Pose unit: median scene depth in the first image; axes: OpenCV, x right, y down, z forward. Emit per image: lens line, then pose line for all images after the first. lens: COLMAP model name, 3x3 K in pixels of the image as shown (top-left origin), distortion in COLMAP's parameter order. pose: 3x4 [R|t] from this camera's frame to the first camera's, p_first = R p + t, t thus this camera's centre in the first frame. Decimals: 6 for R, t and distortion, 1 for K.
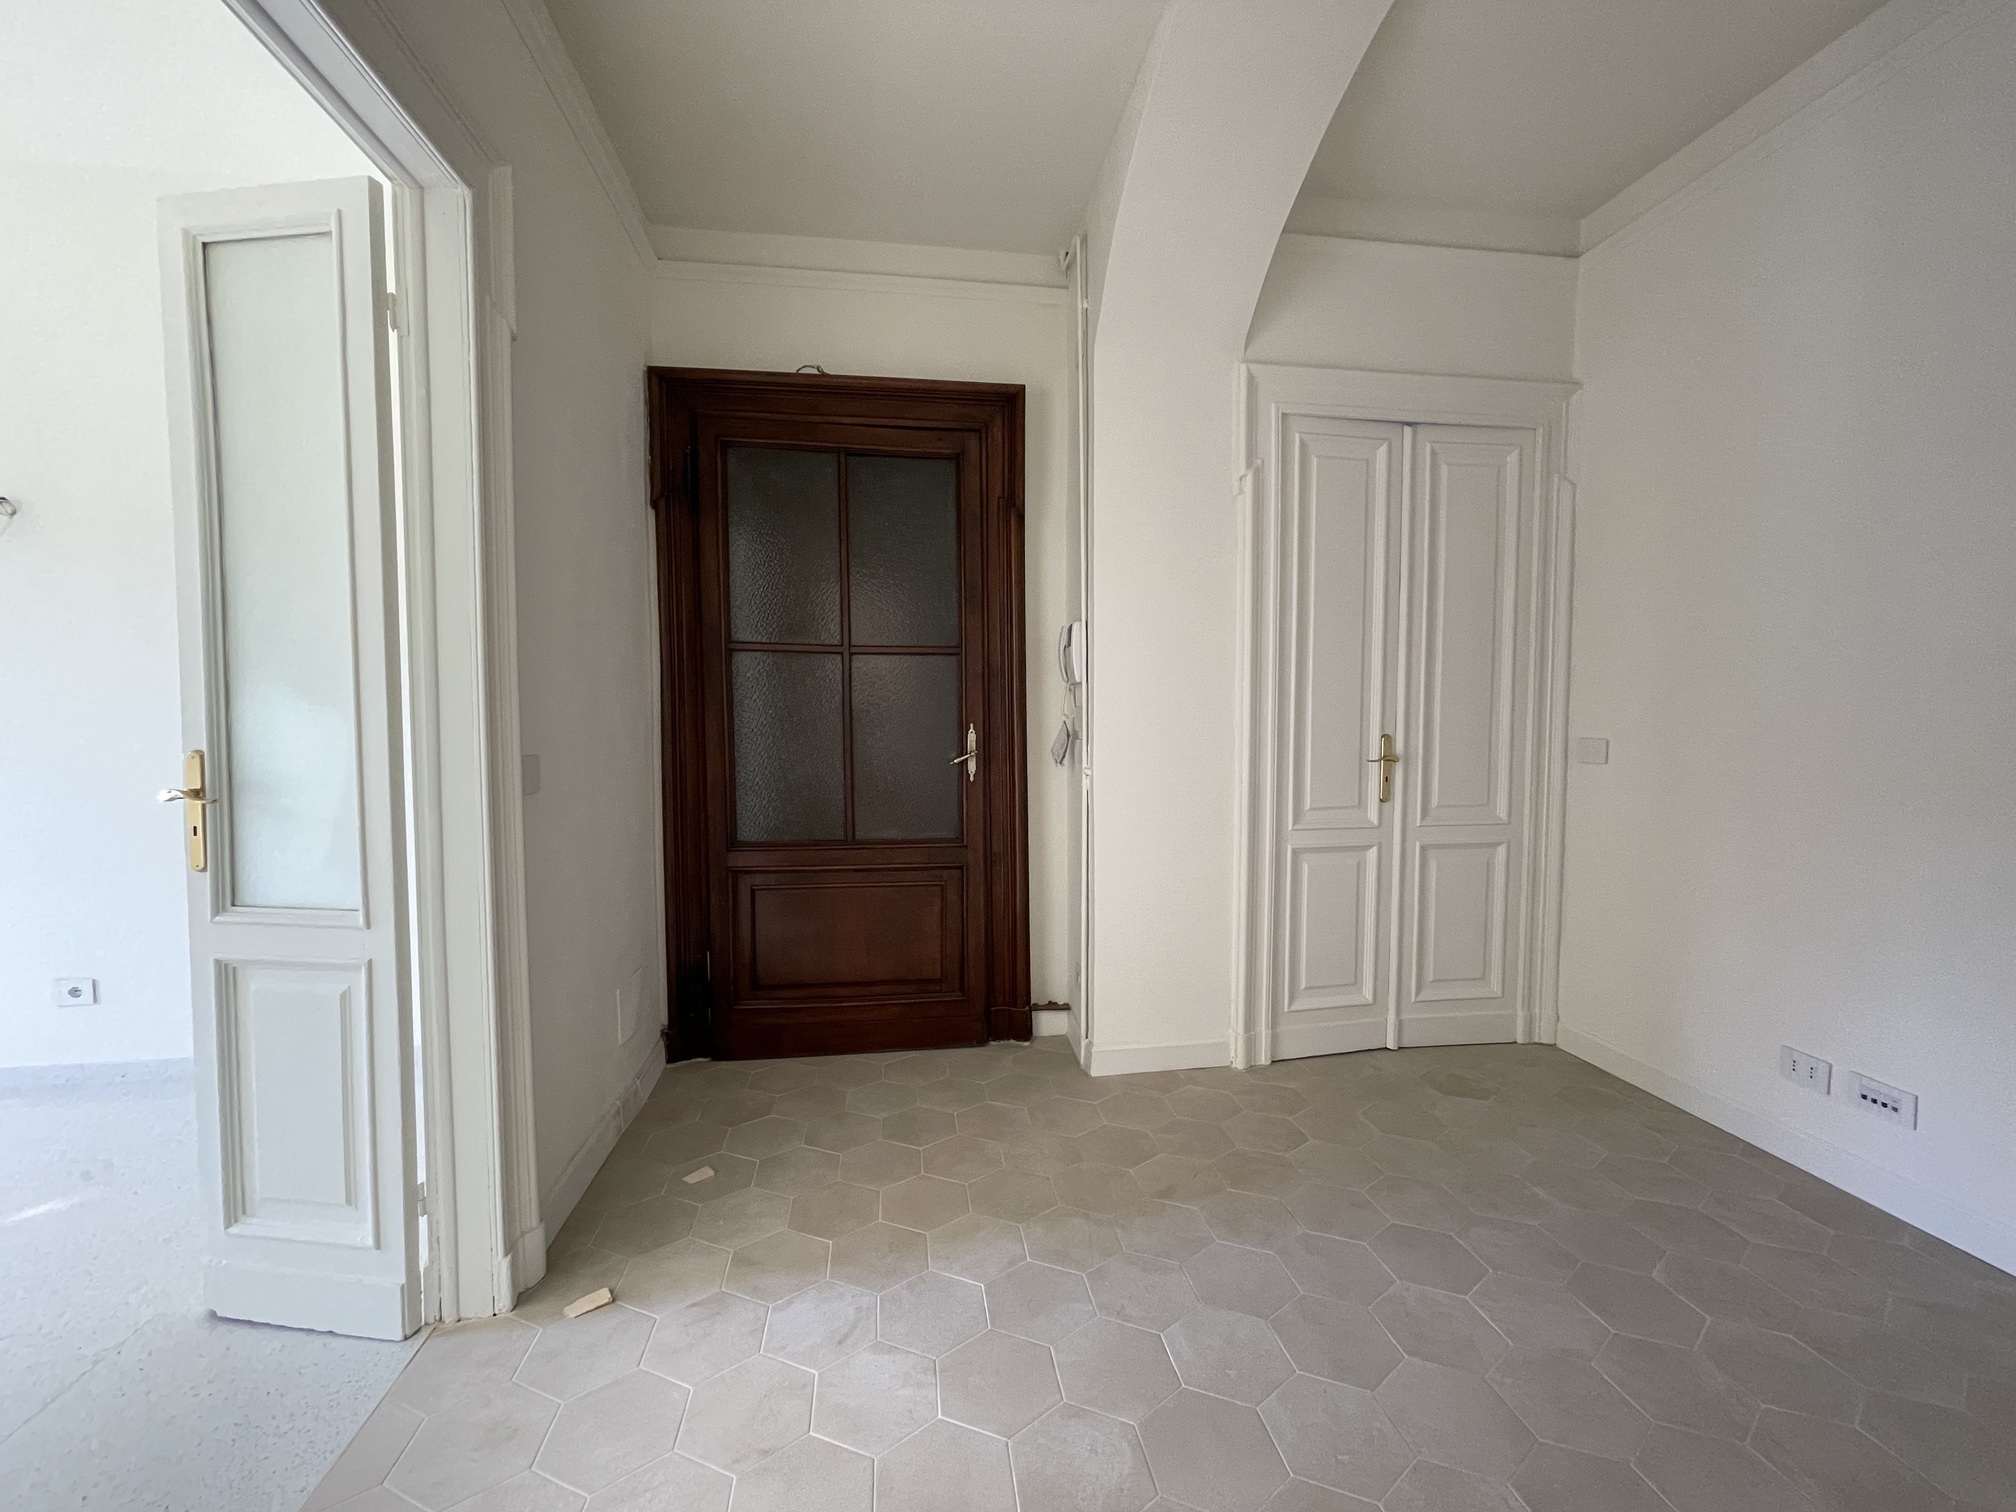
lens RADIAL K [[815.5, 0, 1009.7], [0, 815.5, 751.2], [0, 0, 1]] dist [-0.006701, 0.000007]
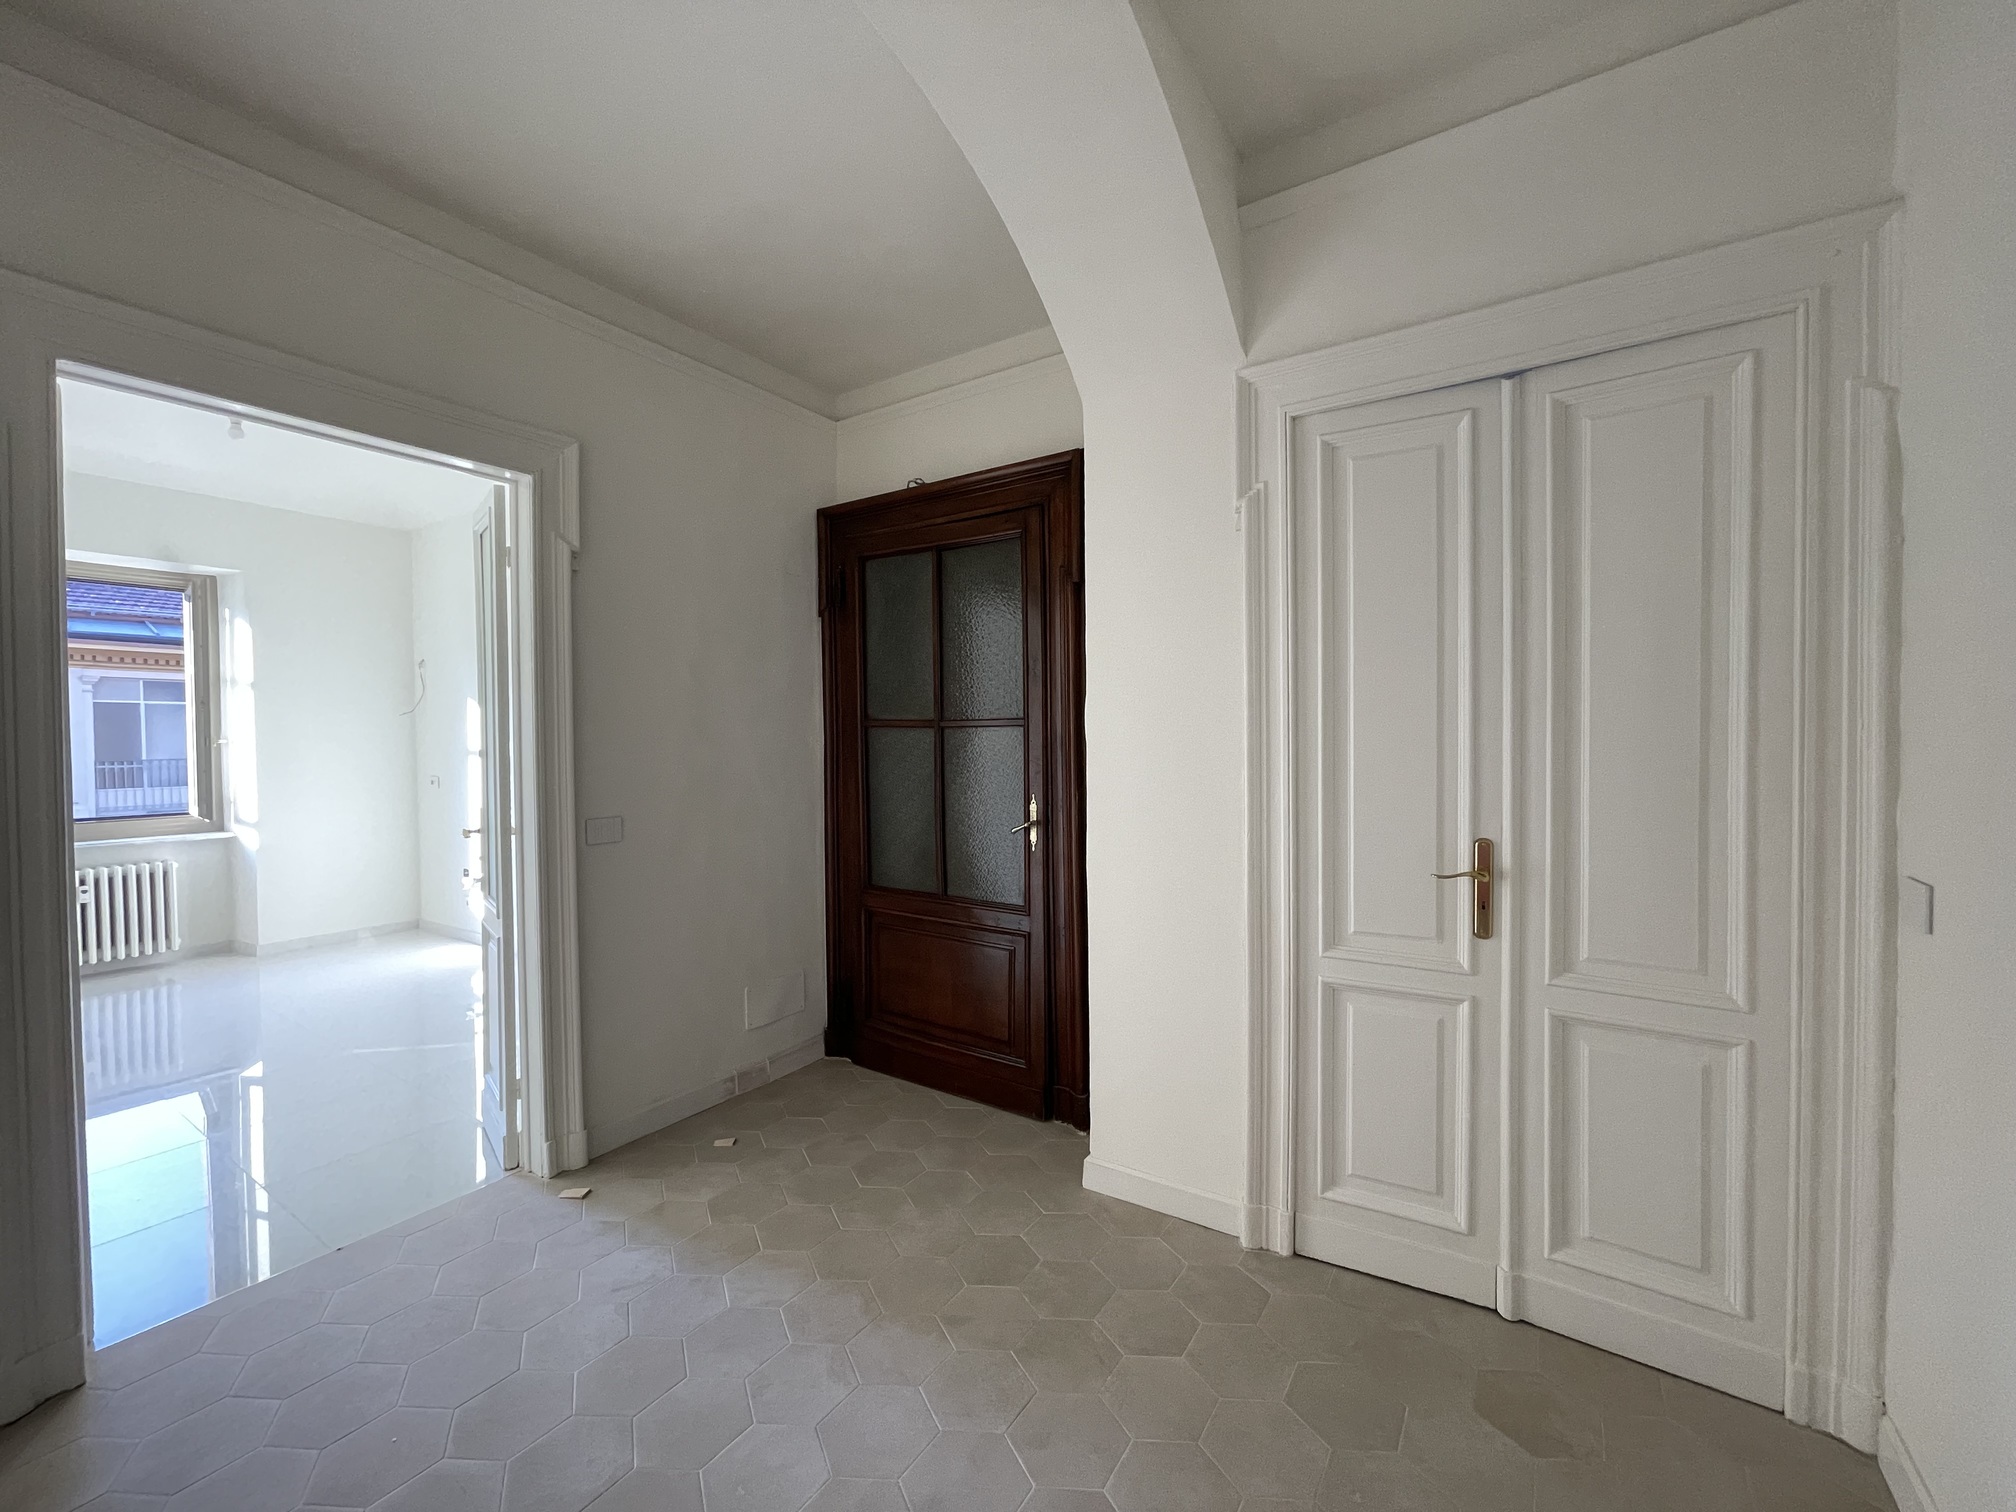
lens RADIAL K [[815.6, 0, 1008.0], [0, 815.6, 756.0], [0, 0, 1]] dist [0.003407, -0.000069]
pose [[0.748050, 0.011809, -0.663537, 0.620176], [-0.029424, 0.999449, -0.015386, -0.067136], [0.662989, 0.031033, 0.747985, 0.232086]]
